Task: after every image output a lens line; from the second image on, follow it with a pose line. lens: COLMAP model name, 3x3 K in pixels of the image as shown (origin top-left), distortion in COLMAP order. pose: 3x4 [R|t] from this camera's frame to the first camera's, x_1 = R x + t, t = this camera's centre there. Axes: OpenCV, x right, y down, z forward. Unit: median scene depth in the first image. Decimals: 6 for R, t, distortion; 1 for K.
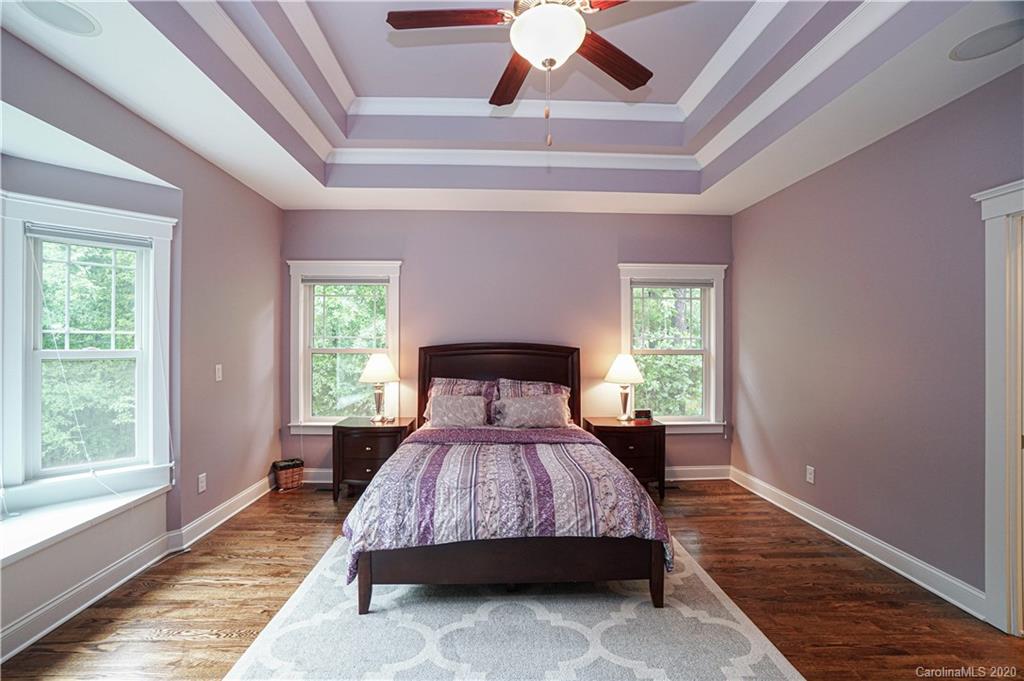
lens RADIAL K [[456.2, 0, 514.5], [0, 456.2, 343.7], [0, 0, 1]] dist [-0.035958, 0.006739]
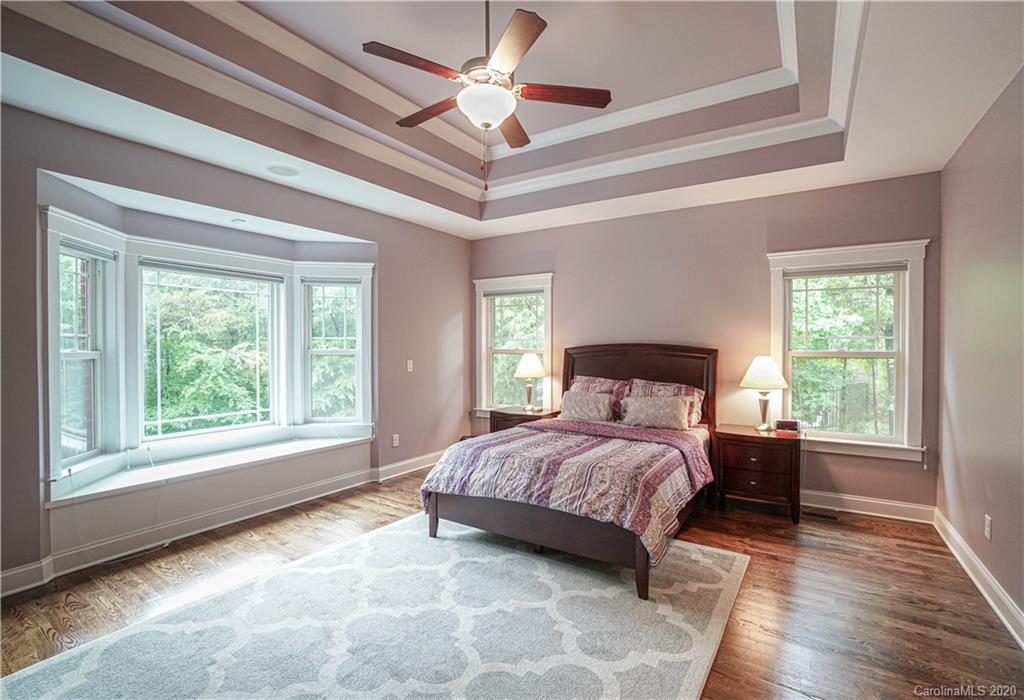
lens RADIAL K [[468.1, 0, 512.3], [0, 468.1, 351.3], [0, 0, 1]] dist [-0.033562, 0.001525]
pose [[0.817242, 0.004588, -0.576277, 0.410634], [0.001831, 0.999943, 0.010559, 0.003737], [0.576292, -0.009684, 0.817186, -0.022259]]
